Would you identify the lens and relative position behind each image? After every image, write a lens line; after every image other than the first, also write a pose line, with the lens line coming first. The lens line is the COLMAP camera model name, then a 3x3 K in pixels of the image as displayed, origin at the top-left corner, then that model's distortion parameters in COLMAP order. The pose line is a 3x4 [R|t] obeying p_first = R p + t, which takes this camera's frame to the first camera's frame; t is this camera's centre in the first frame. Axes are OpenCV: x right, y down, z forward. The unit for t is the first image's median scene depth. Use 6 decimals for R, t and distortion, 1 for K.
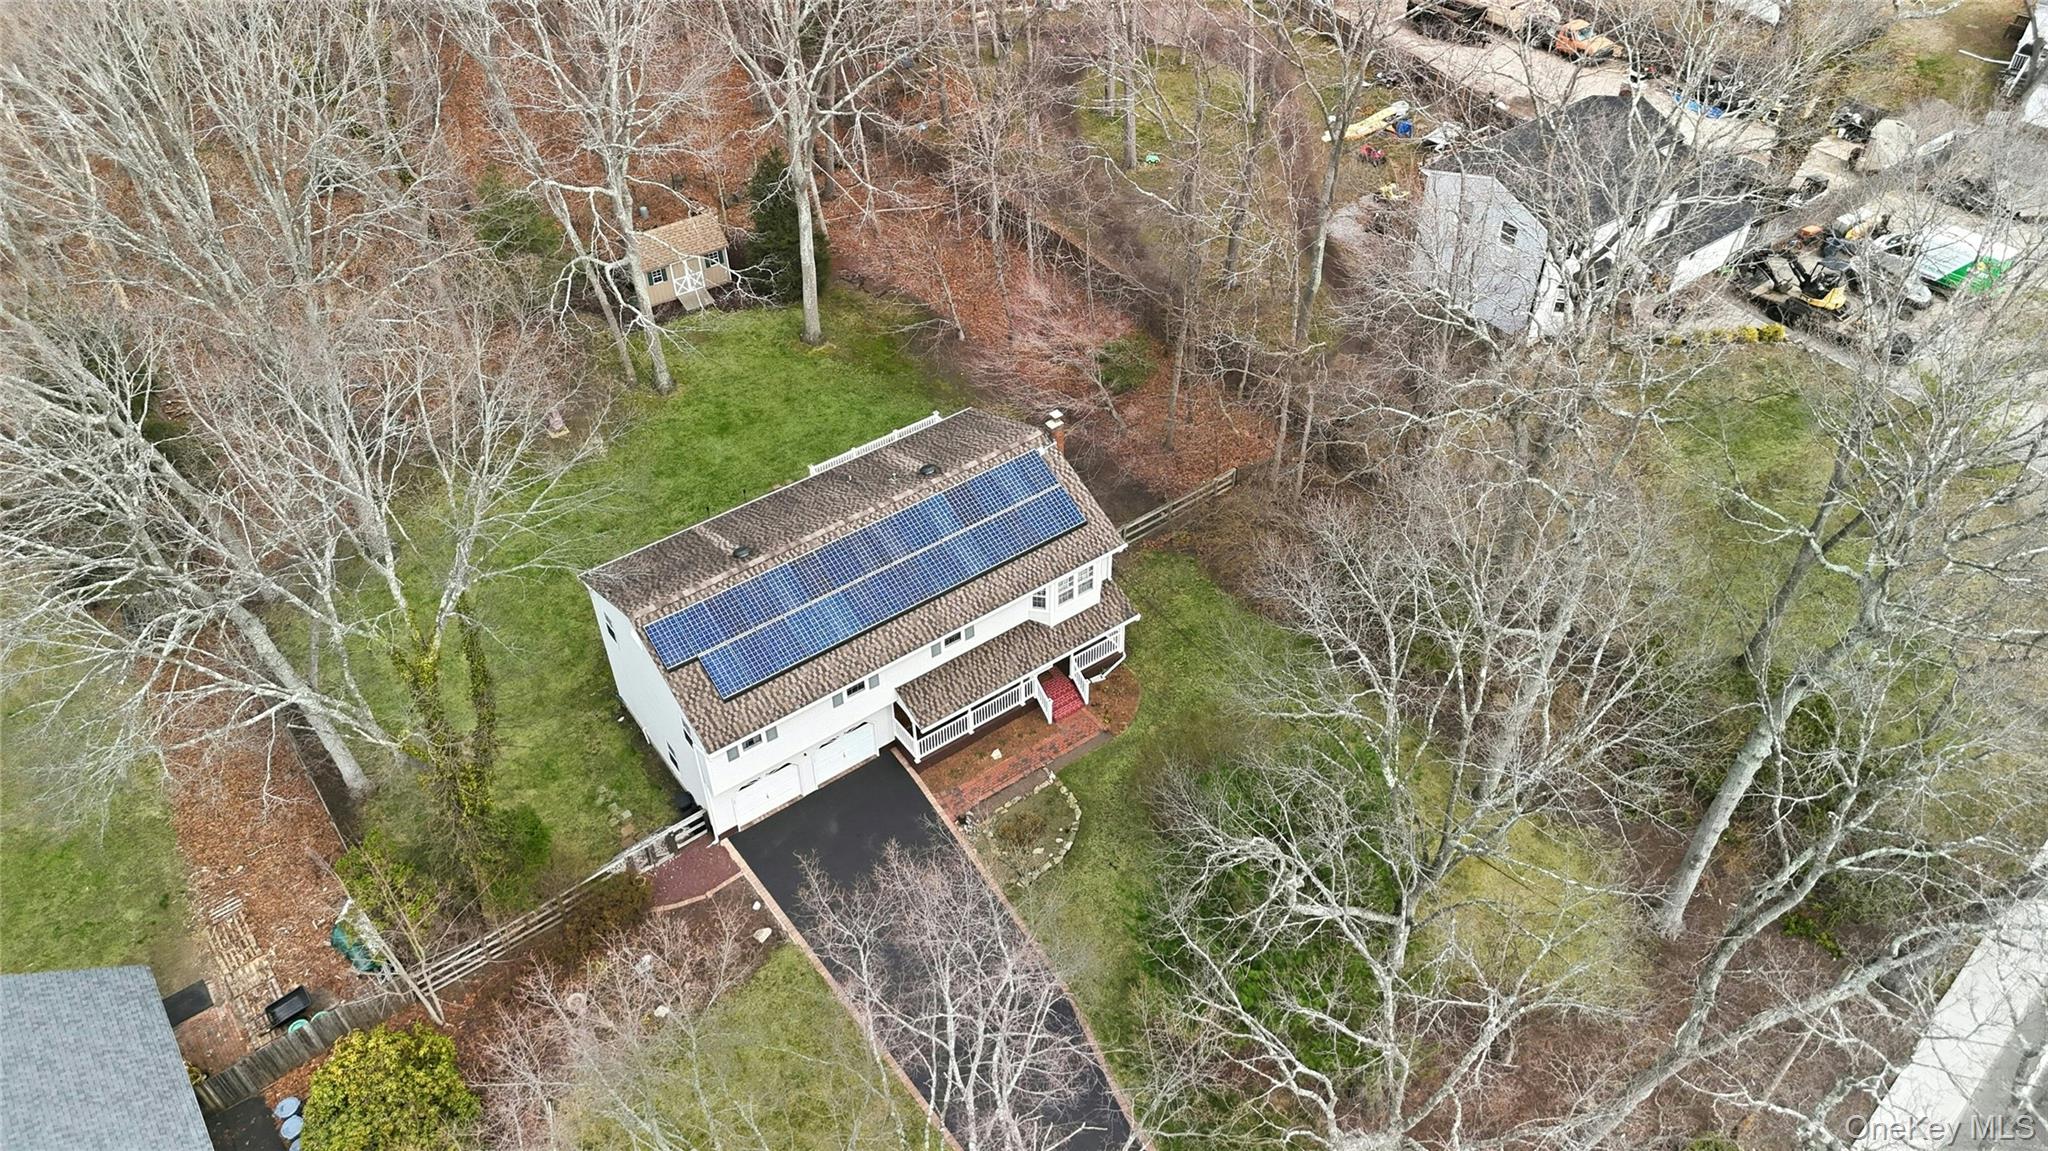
lens RADIAL K [[1508.5, 0, 1024.0], [0, 1508.5, 575.5], [0, 0, 1]] dist [0.121250, -0.225492]
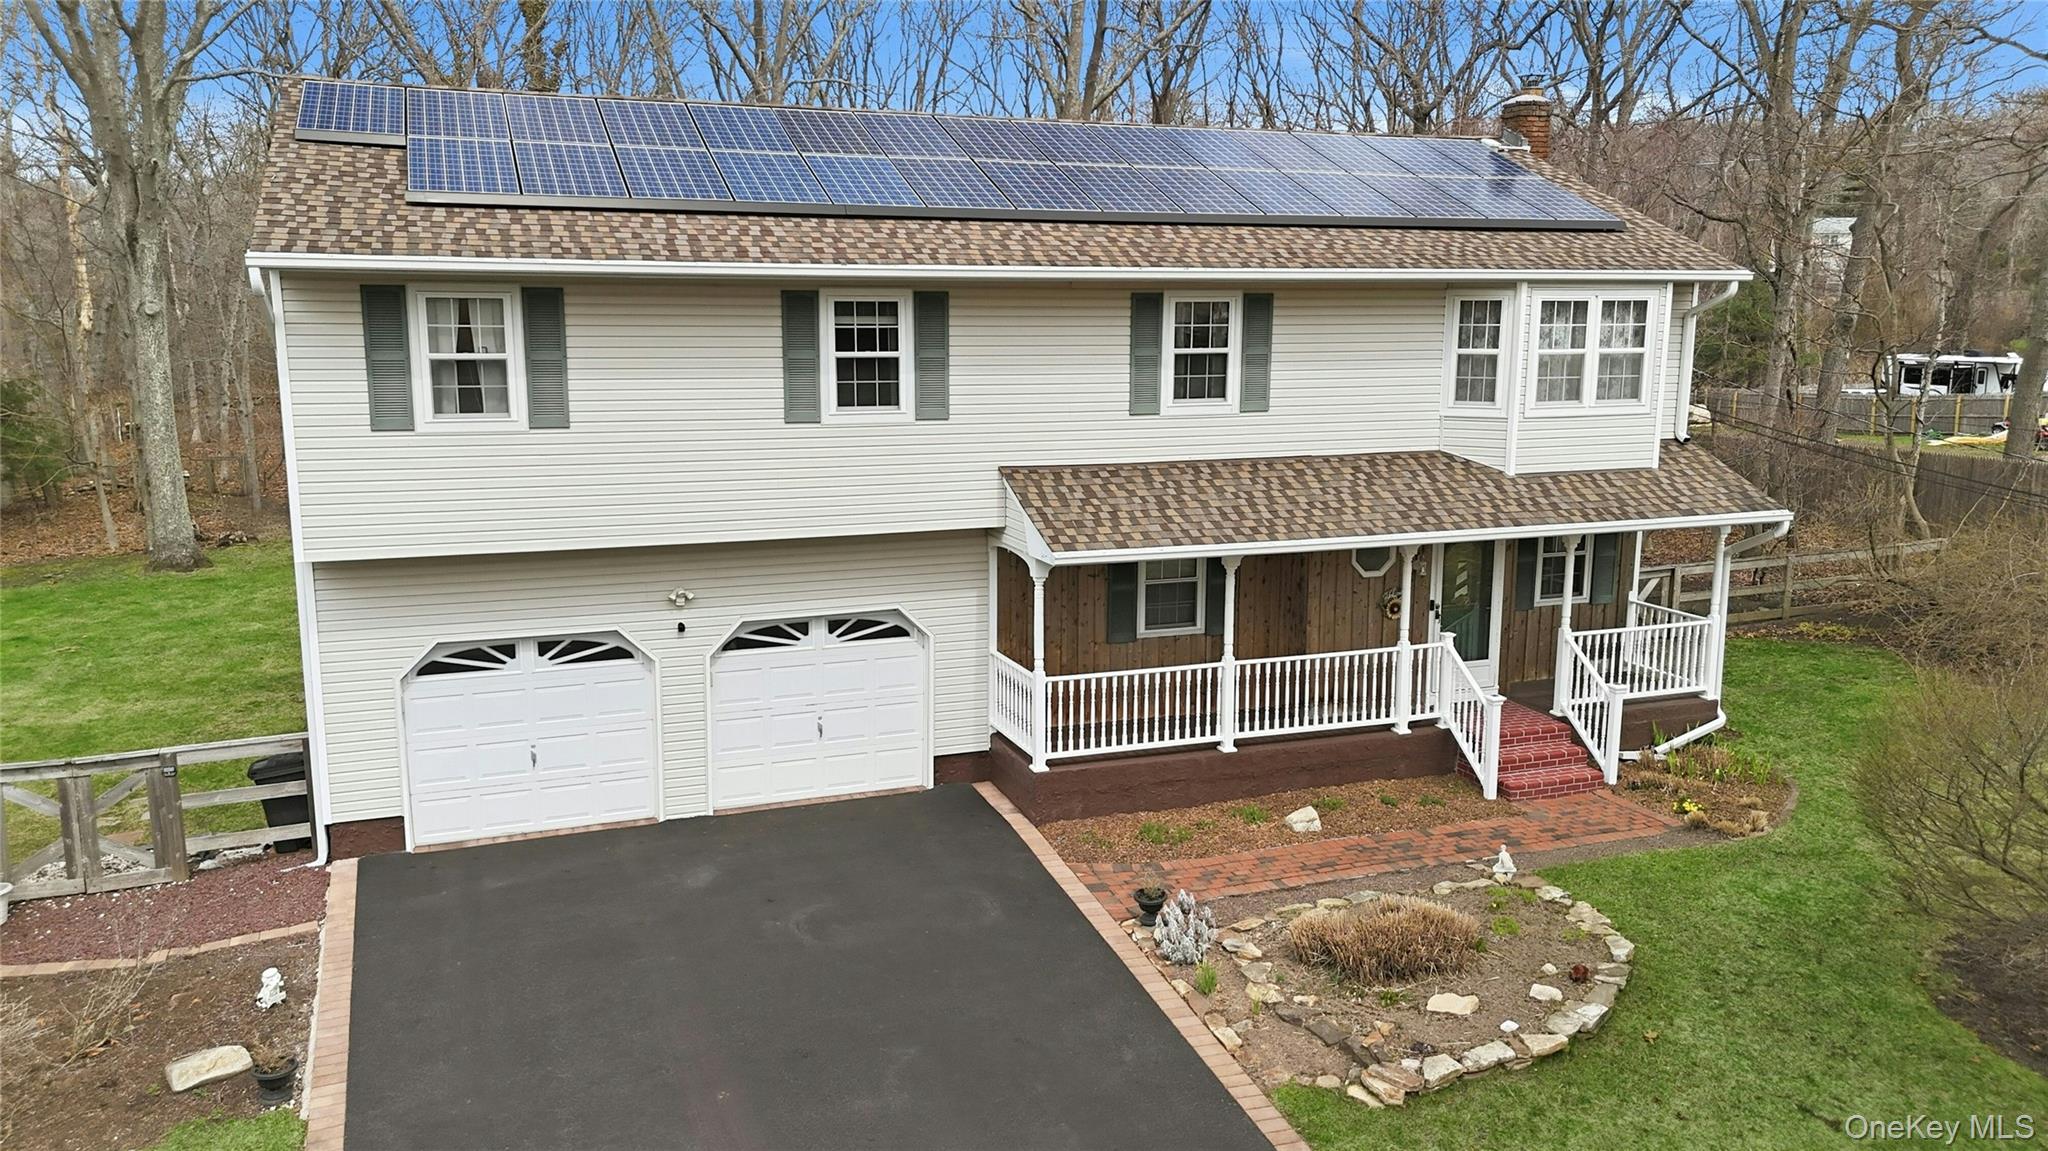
lens RADIAL K [[1508.5, 0, 1024.0], [0, 1508.5, 575.5], [0, 0, 1]] dist [0.121250, -0.225492]
pose [[0.965737, 0.063840, -0.251549, 0.000858], [-0.190784, 0.831732, -0.521367, 0.253508], [0.175937, 0.551495, 0.815414, 0.739234]]
